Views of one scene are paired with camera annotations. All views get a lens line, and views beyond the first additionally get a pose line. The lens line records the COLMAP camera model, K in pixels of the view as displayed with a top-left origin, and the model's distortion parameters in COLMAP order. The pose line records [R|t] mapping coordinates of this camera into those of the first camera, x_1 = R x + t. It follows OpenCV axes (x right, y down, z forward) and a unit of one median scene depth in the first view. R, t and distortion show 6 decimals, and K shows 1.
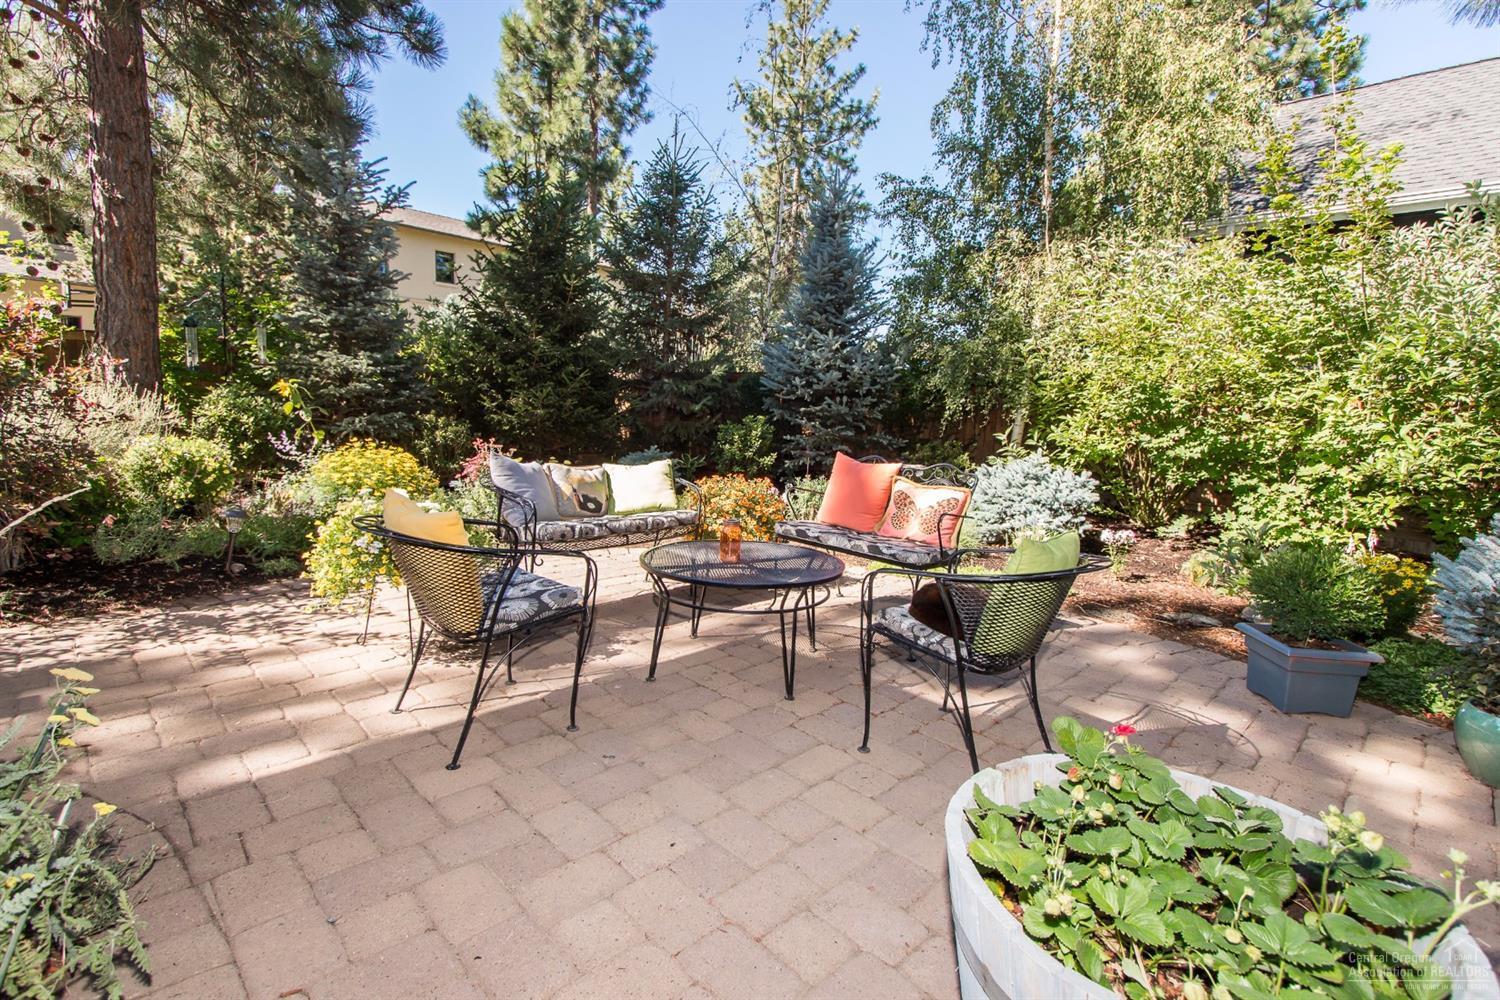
lens RADIAL K [[706.2, 0, 753.0], [0, 706.2, 502.3], [0, 0, 1]] dist [0.013862, -0.005396]
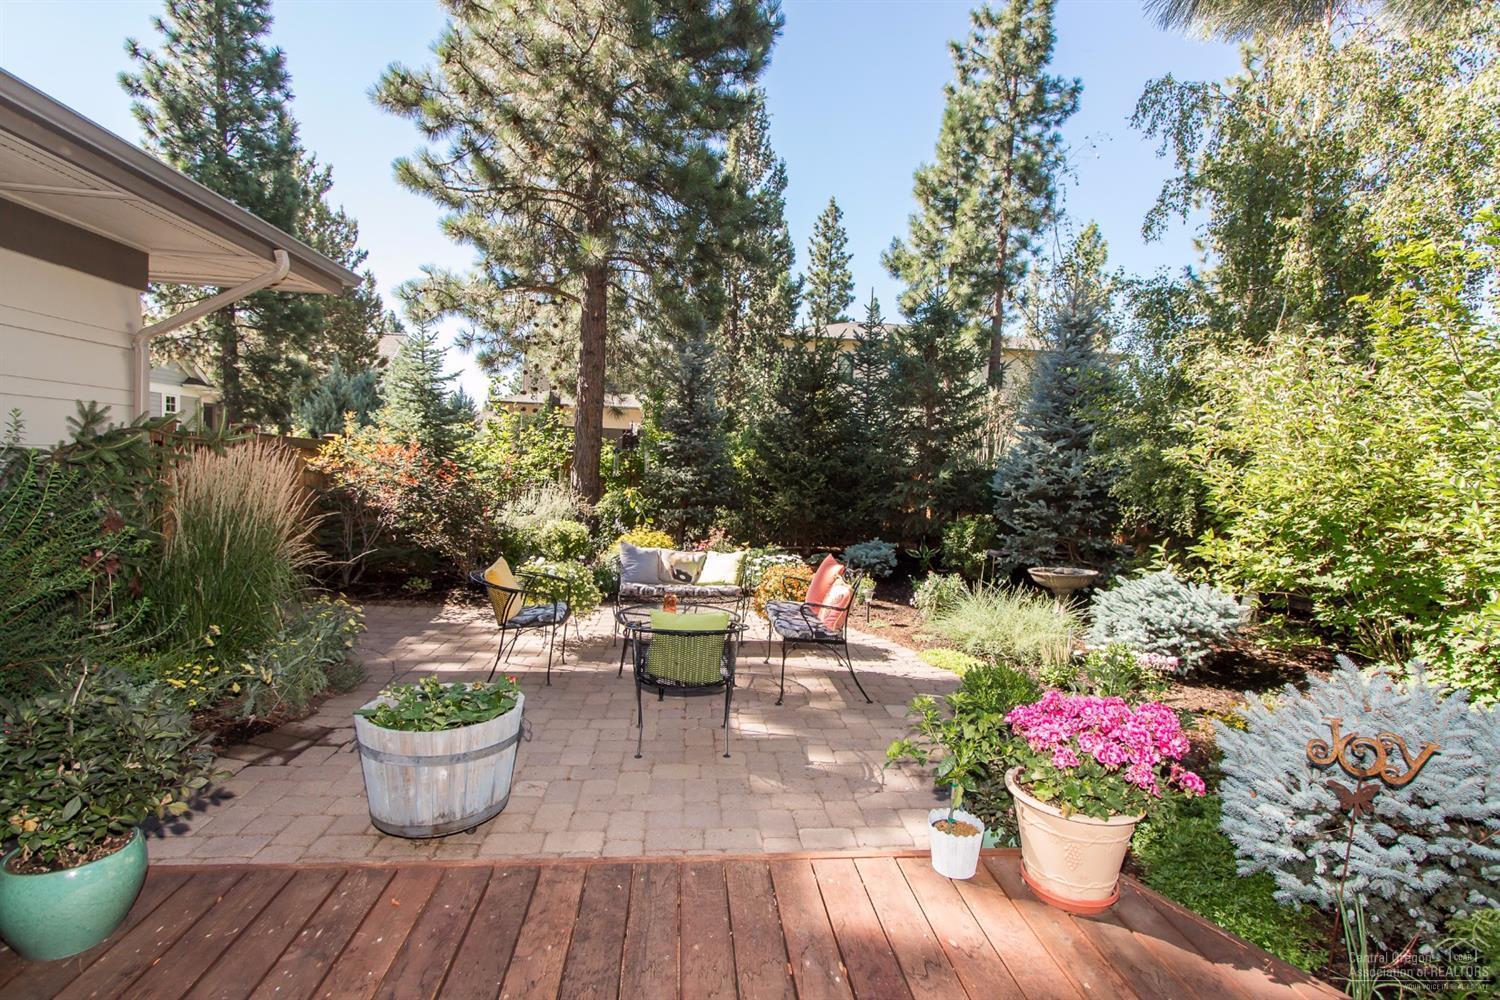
lens RADIAL K [[706.2, 0, 747.3], [0, 706.2, 500.3], [0, 0, 1]] dist [0.013862, -0.005396]
pose [[0.773833, 0.020075, -0.633071, 0.431795], [-0.090350, 0.992775, -0.078958, -0.026336], [0.626912, 0.118298, 0.770056, -0.073904]]
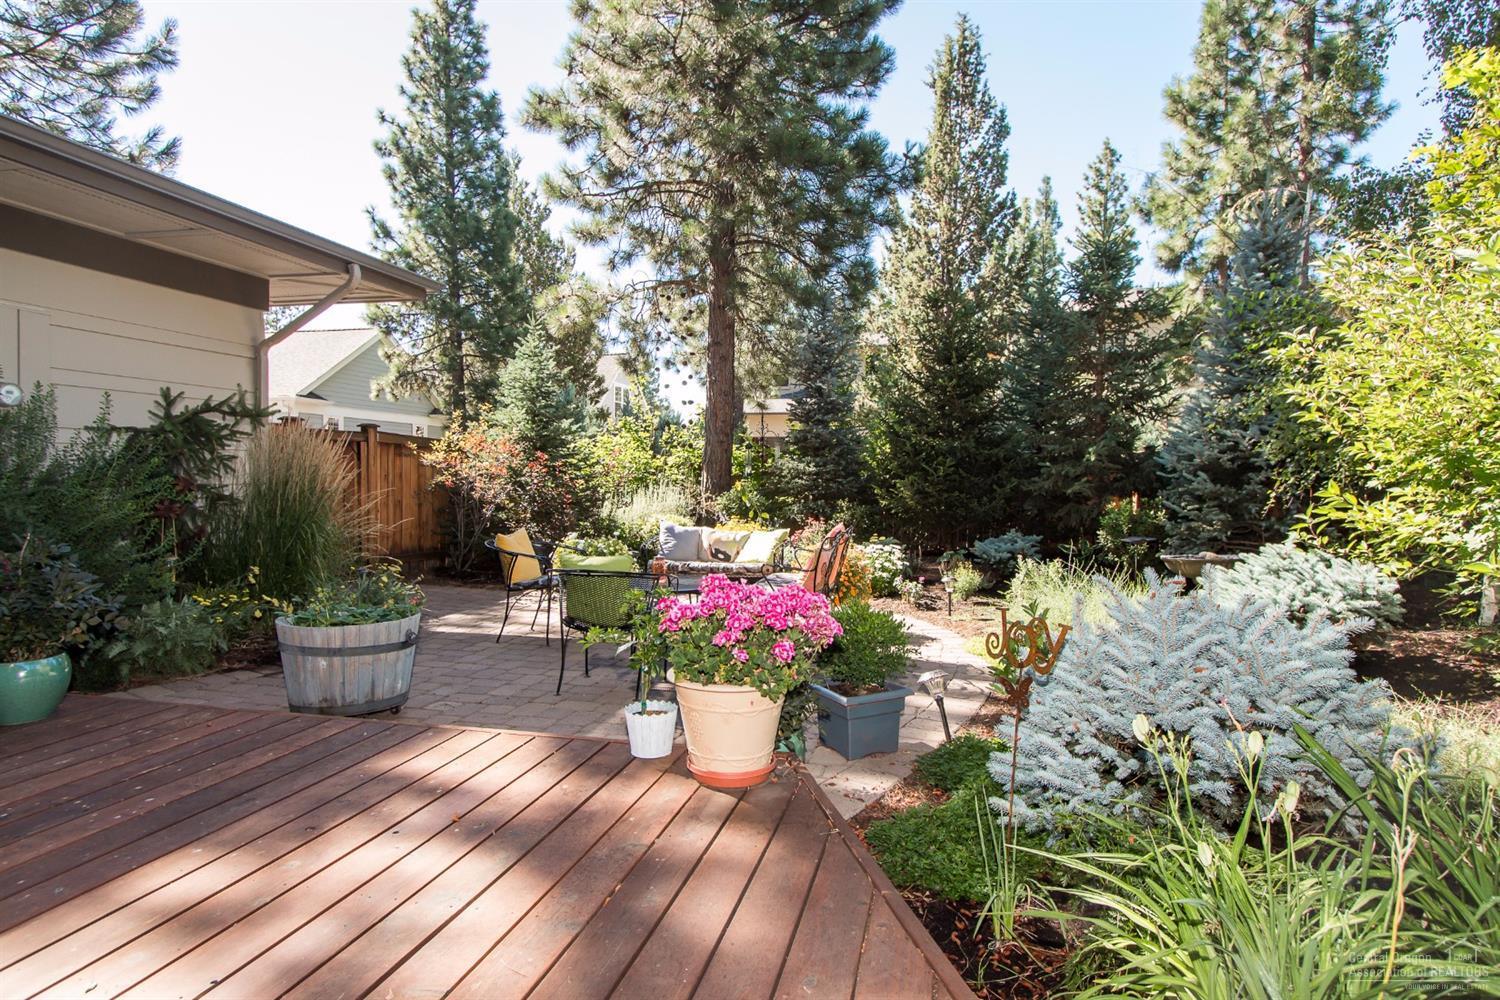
lens RADIAL K [[822.4, 0, 744.2], [0, 822.4, 498.6], [0, 0, 1]] dist [0.014769, -0.007758]
pose [[0.516834, -0.018861, -0.855878, 0.638145], [-0.098637, 0.991787, -0.081420, 0.010259], [0.850384, 0.126502, 0.510729, 0.061778]]
